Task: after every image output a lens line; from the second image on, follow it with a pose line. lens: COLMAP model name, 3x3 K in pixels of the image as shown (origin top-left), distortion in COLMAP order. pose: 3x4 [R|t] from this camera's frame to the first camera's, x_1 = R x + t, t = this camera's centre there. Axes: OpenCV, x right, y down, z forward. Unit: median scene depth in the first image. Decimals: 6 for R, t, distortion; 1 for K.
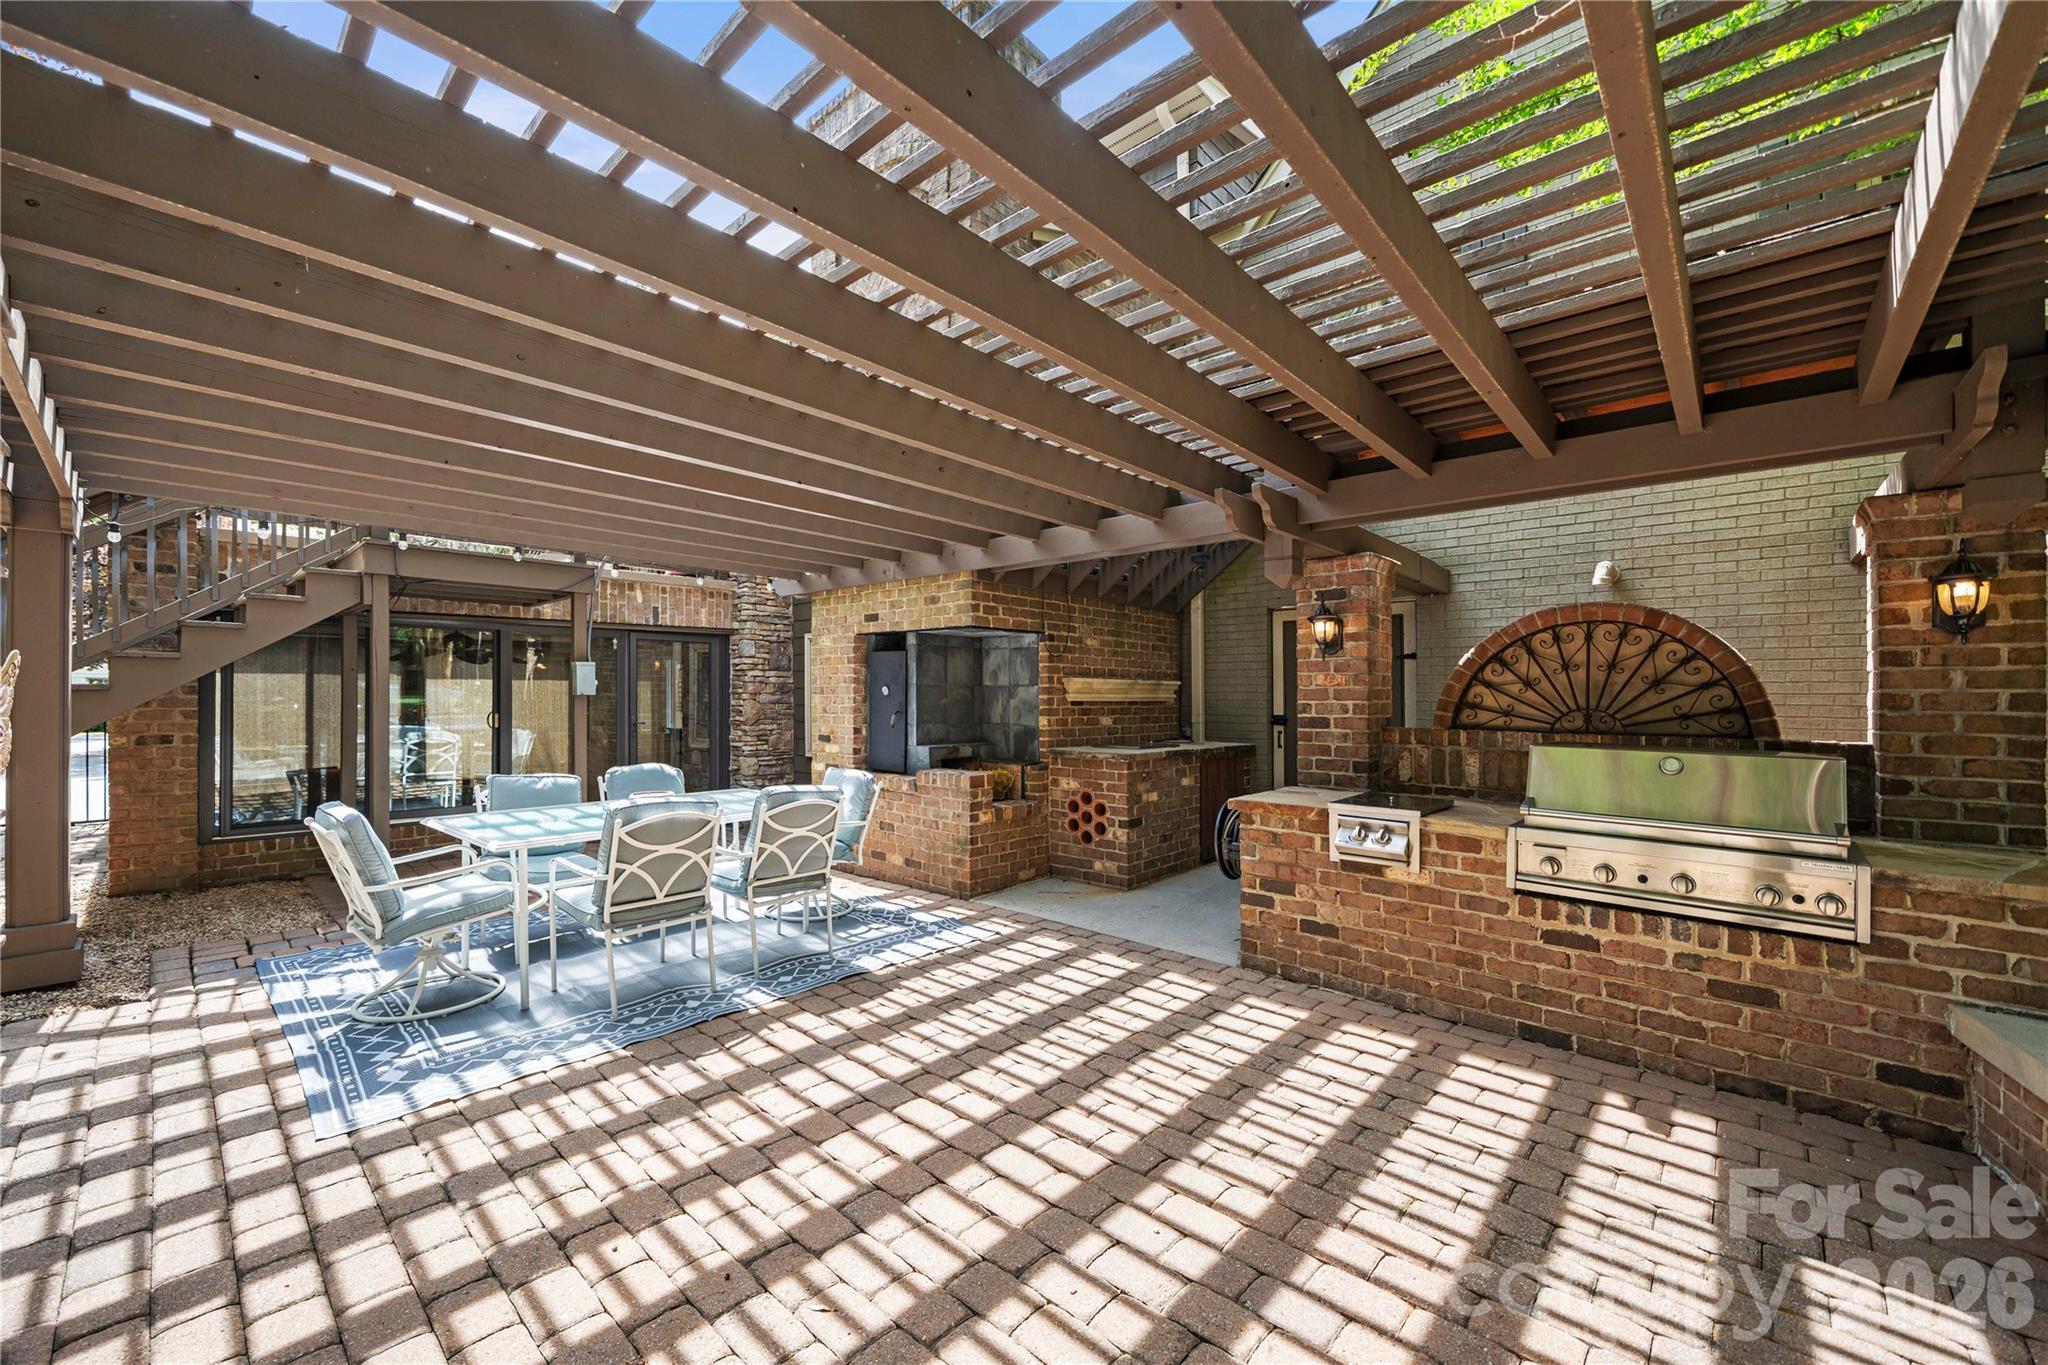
lens RADIAL K [[794.7, 0, 1019.3], [0, 794.7, 688.2], [0, 0, 1]] dist [-0.001801, -0.000444]
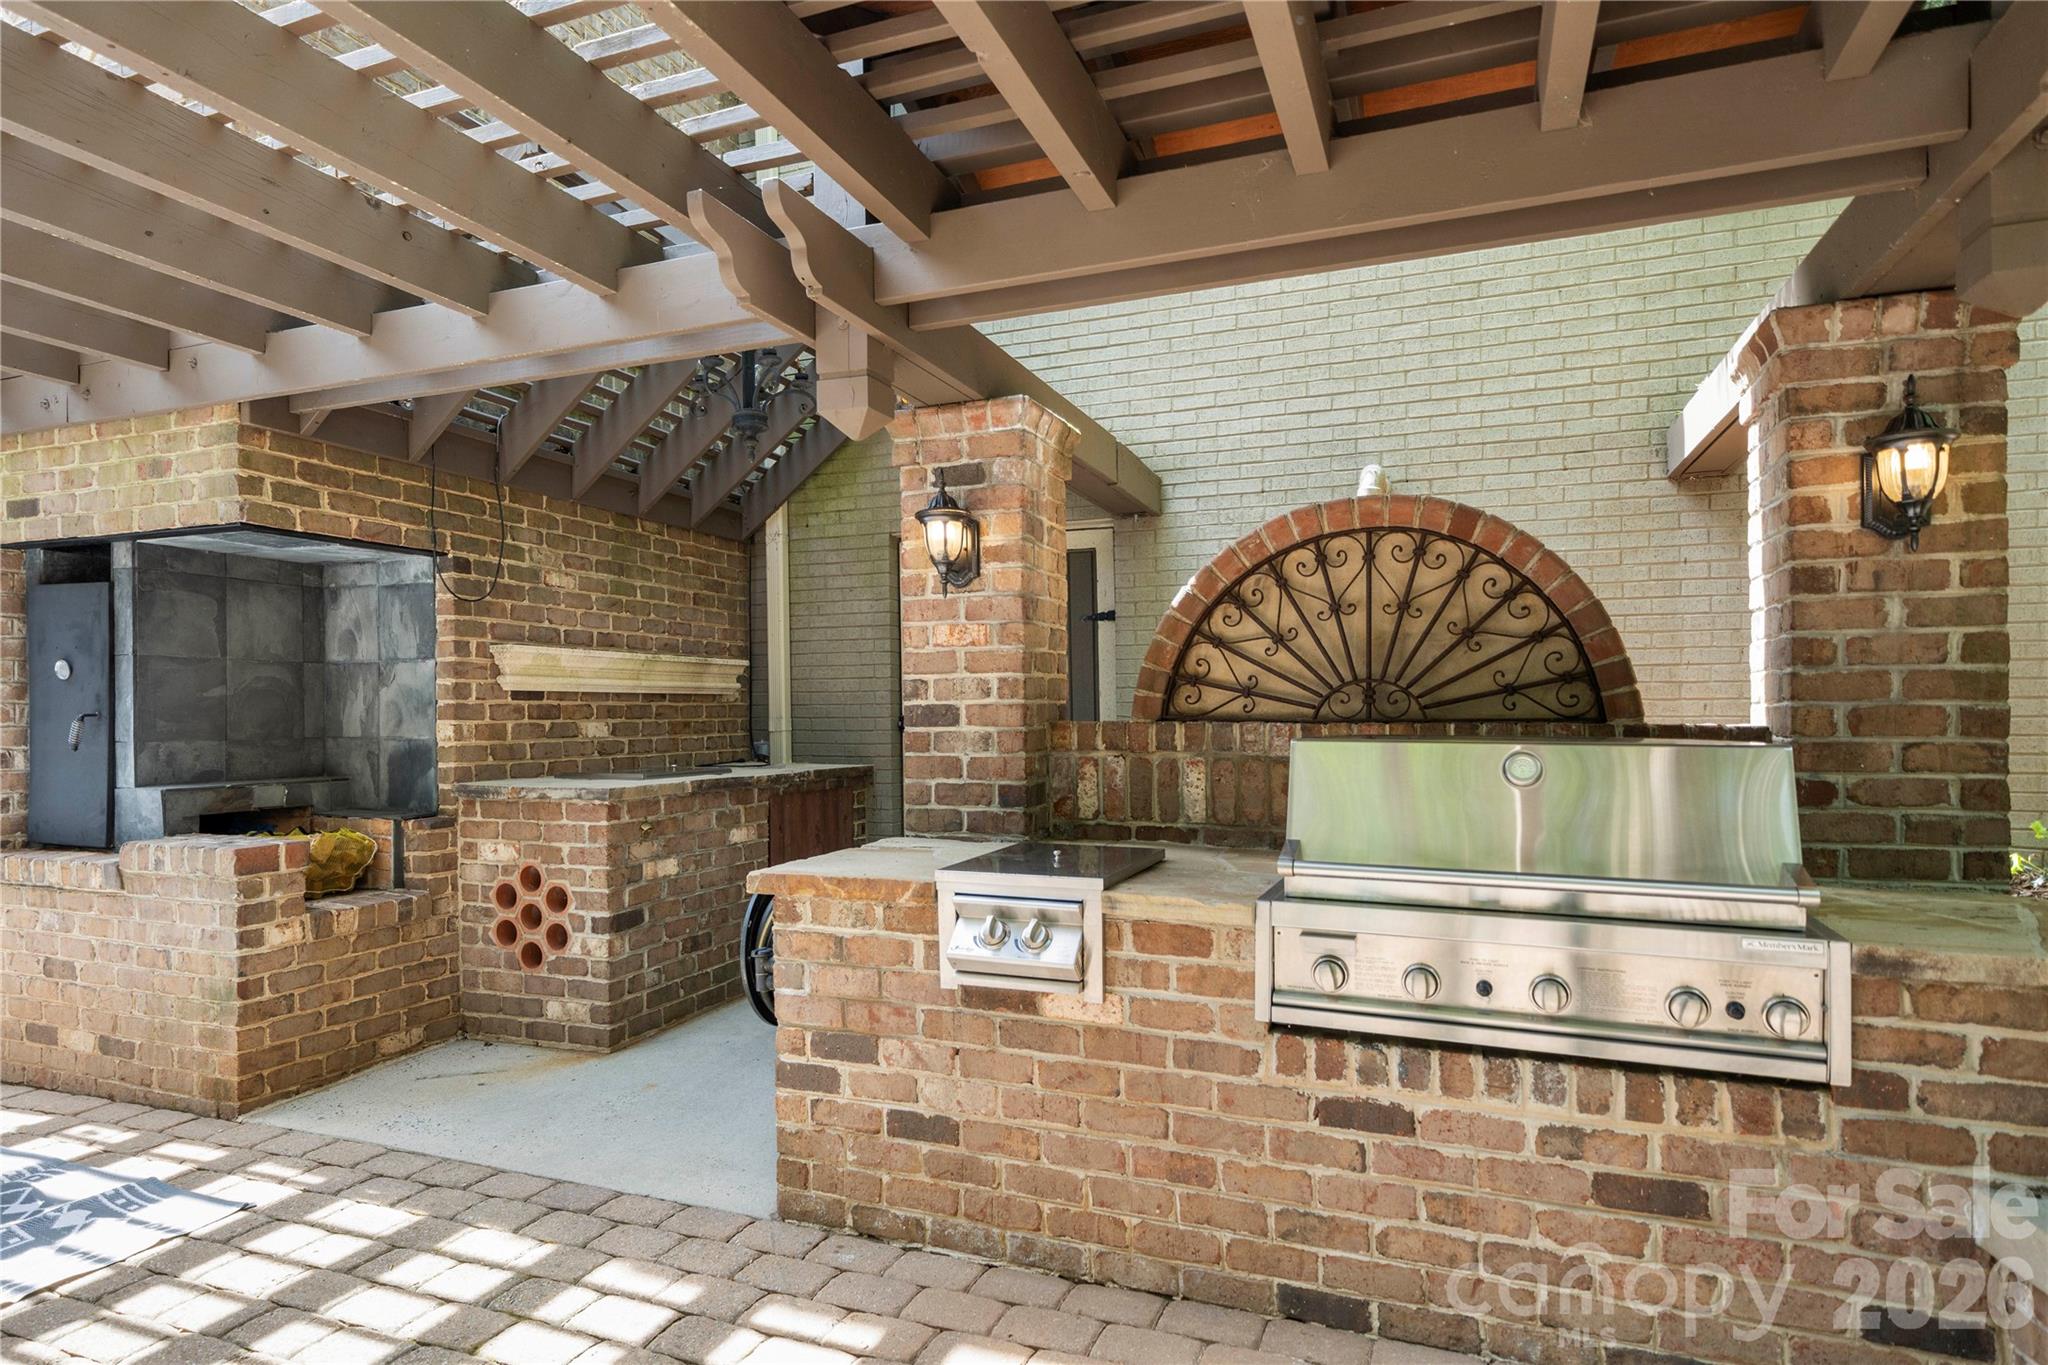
lens RADIAL K [[1123.6, 0, 1016.4], [0, 1123.6, 690.0], [0, 0, 1]] dist [0.001331, 0.000553]
pose [[0.935909, -0.005333, 0.352202, 0.179993], [0.007775, 0.999955, -0.005521, 0.034995], [-0.352157, 0.007905, 0.935908, 0.312639]]
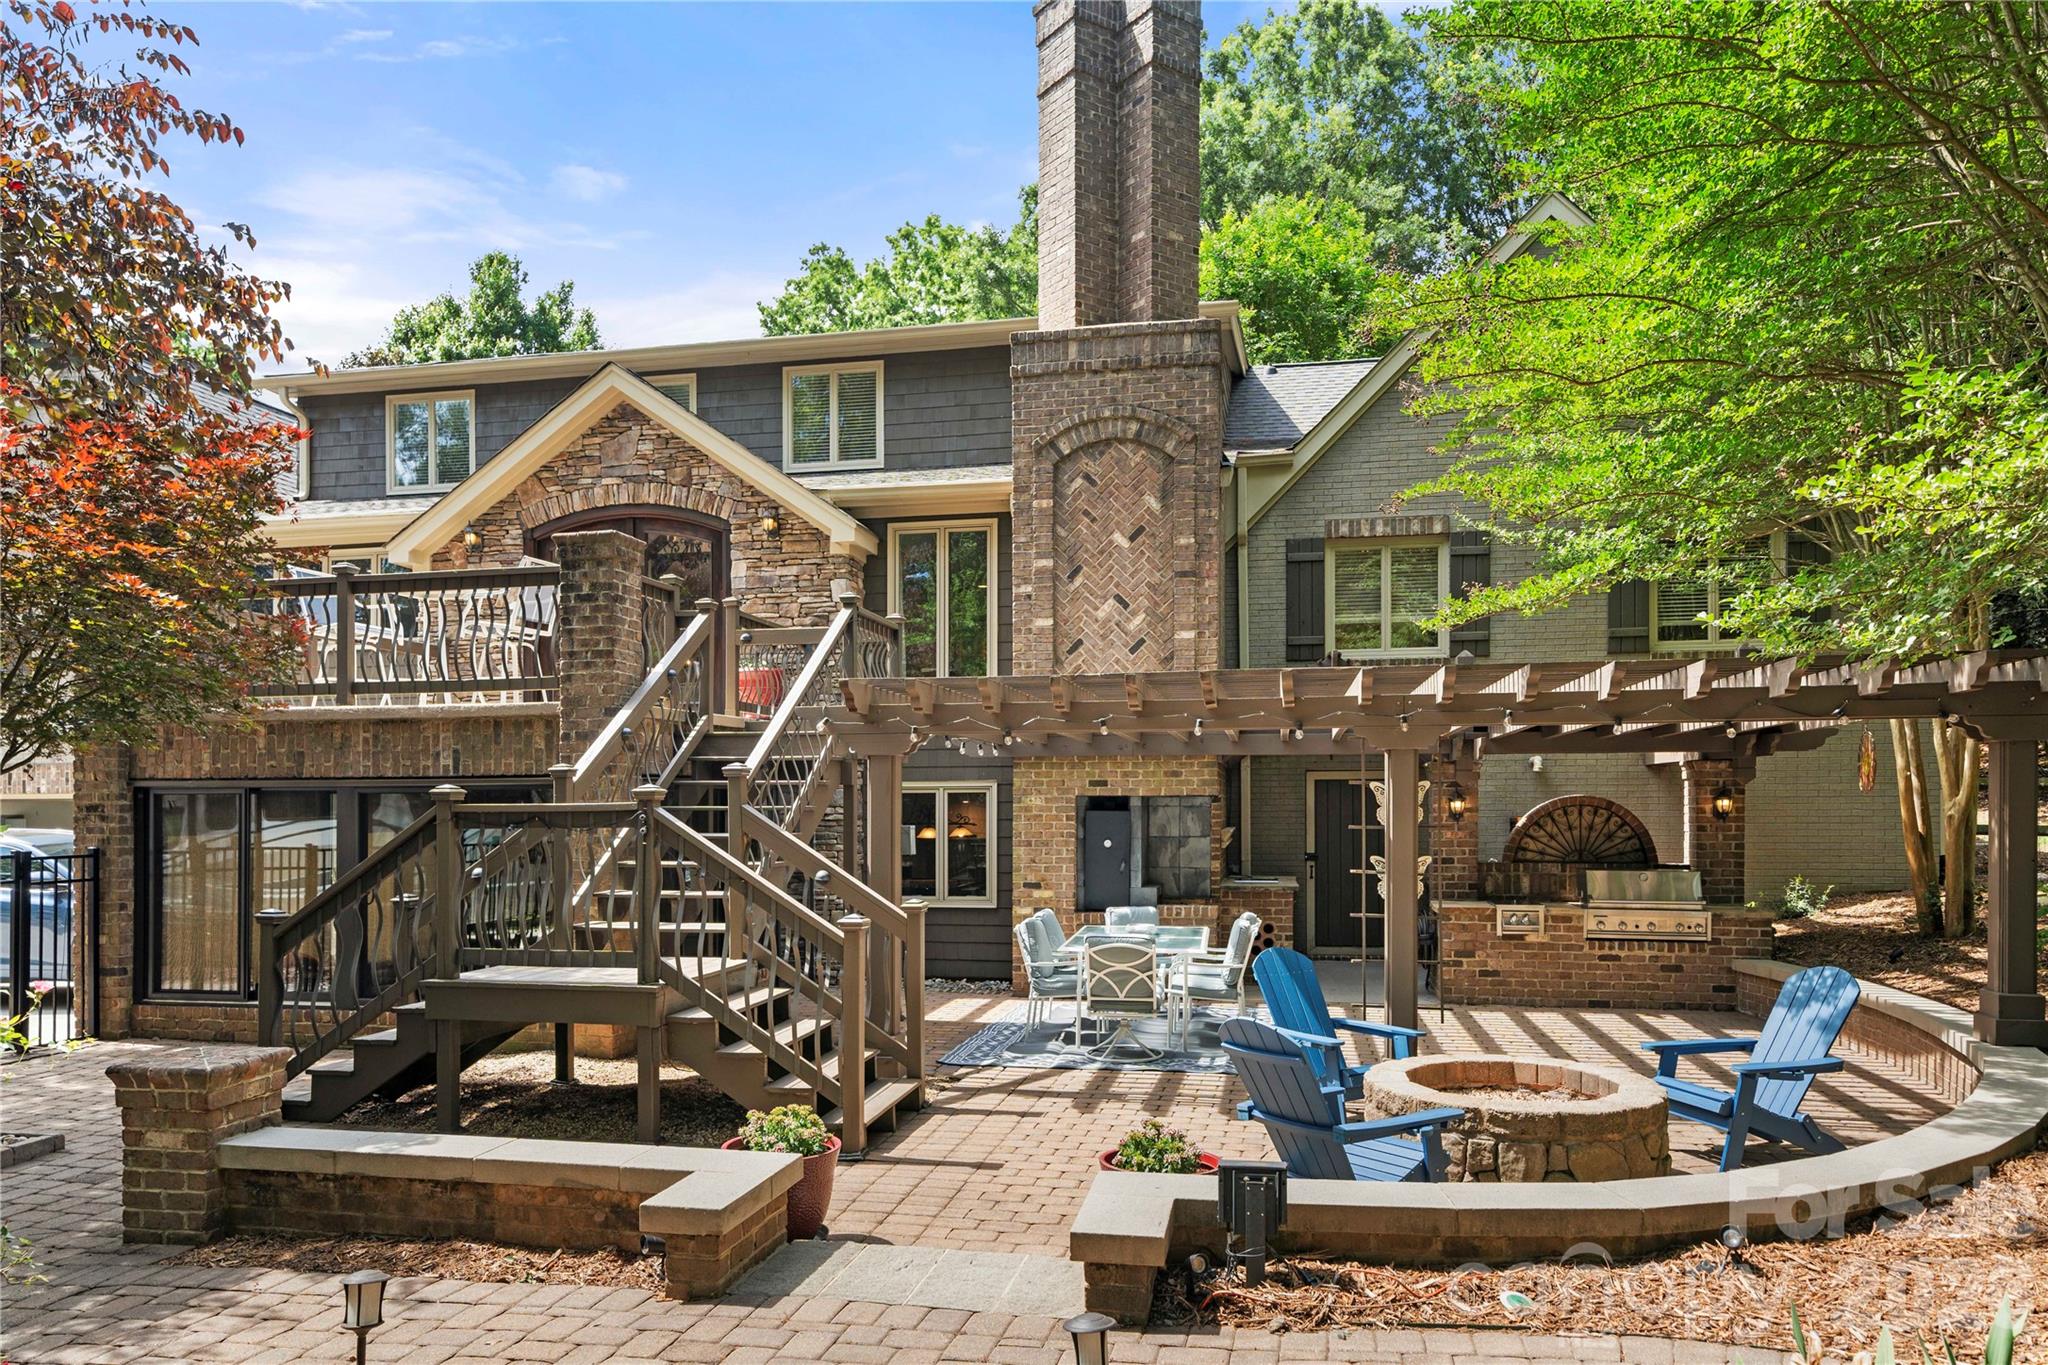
lens RADIAL K [[1350.7, 0, 1024.0], [0, 1350.7, 797.3], [0, 0, 1]] dist [-0.001690, -0.000377]
pose [[0.855531, -0.007023, 0.517704, -2.071106], [0.004026, 0.999968, 0.006912, -0.126317], [-0.517736, -0.003829, 0.855532, -1.071954]]
